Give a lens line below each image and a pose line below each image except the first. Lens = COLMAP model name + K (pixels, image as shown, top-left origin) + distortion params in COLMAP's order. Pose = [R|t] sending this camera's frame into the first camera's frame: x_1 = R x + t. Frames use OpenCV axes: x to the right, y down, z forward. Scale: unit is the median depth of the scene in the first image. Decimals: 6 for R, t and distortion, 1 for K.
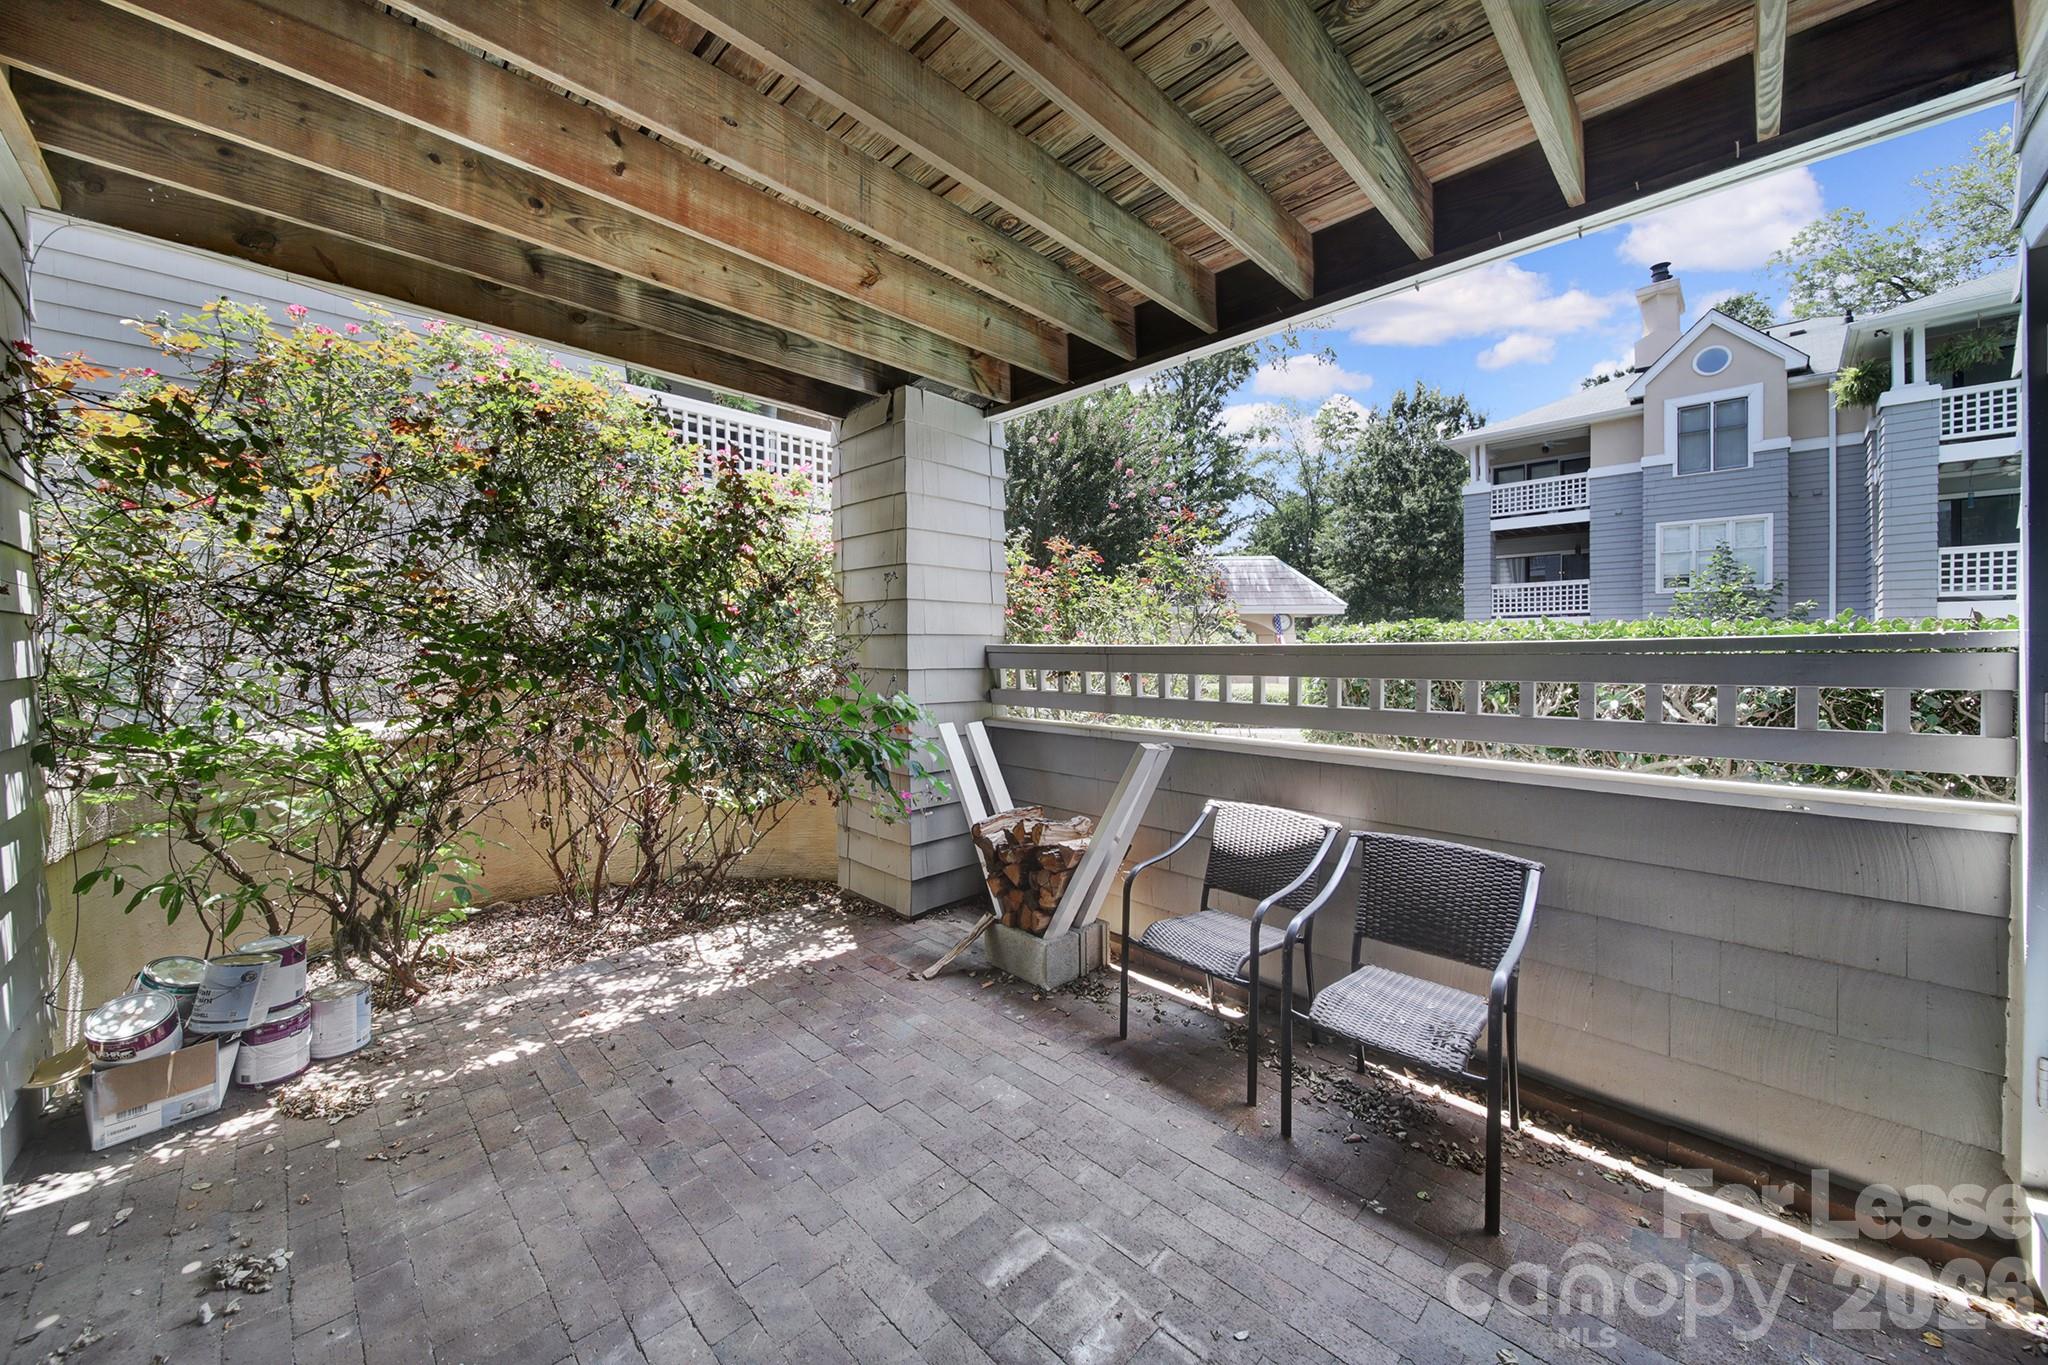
lens RADIAL K [[728.1, 0, 1011.9], [0, 728.1, 672.6], [0, 0, 1]] dist [-0.007957, -0.000019]
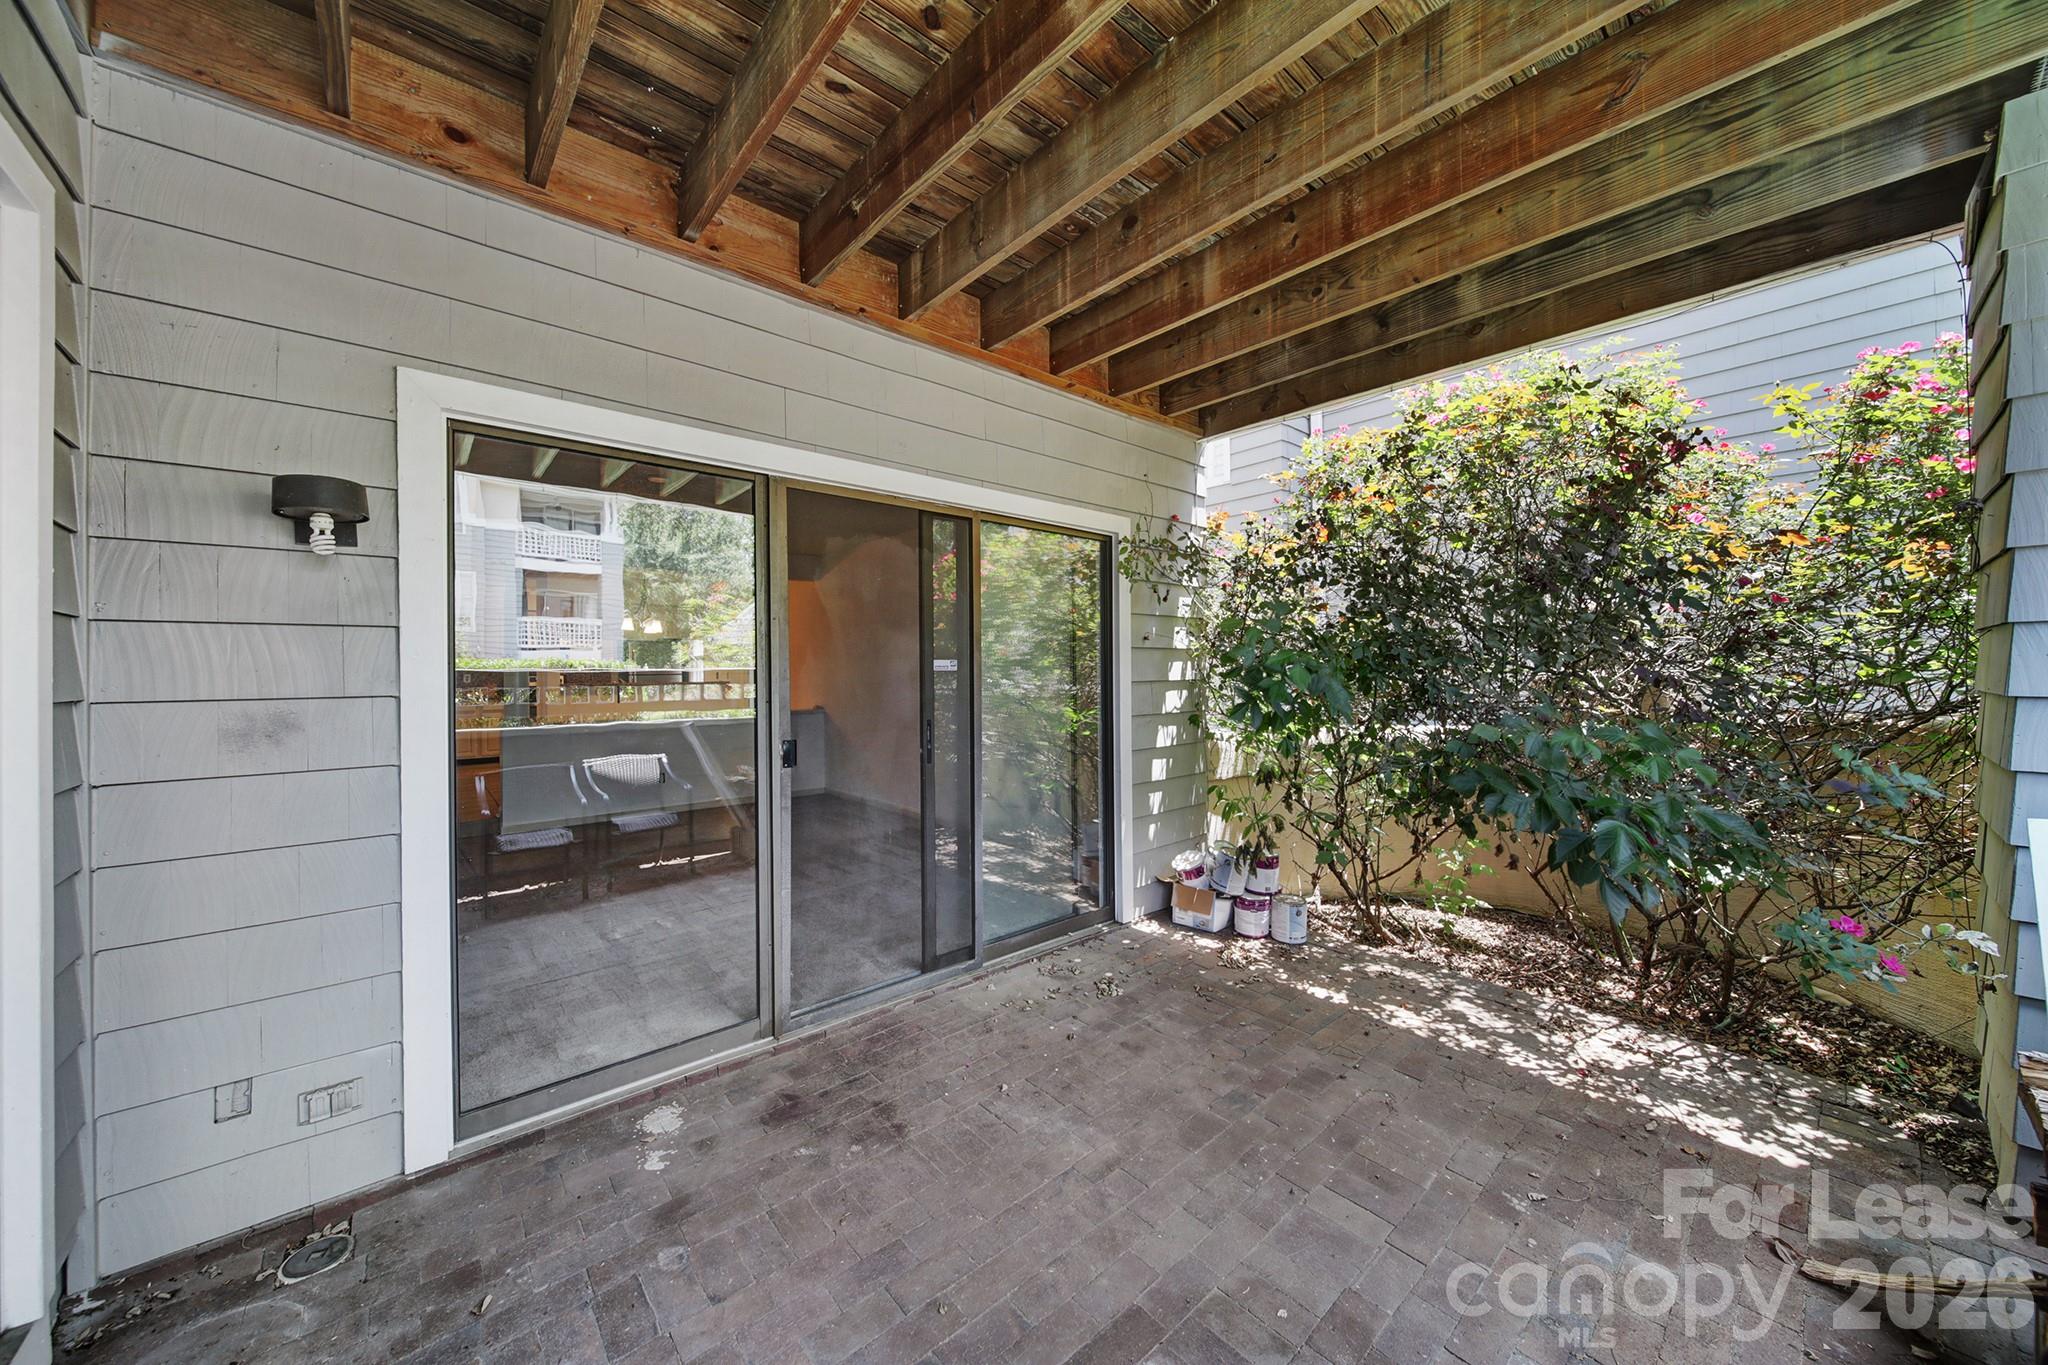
lens RADIAL K [[731.0, 0, 1024.9], [0, 731.0, 685.0], [0, 0, 1]] dist [-0.008807, -0.000425]
pose [[-0.083896, 0.019729, -0.996279, 0.459350], [-0.026557, 0.999405, 0.022027, -0.003308], [0.996121, 0.028306, -0.083322, 0.484254]]
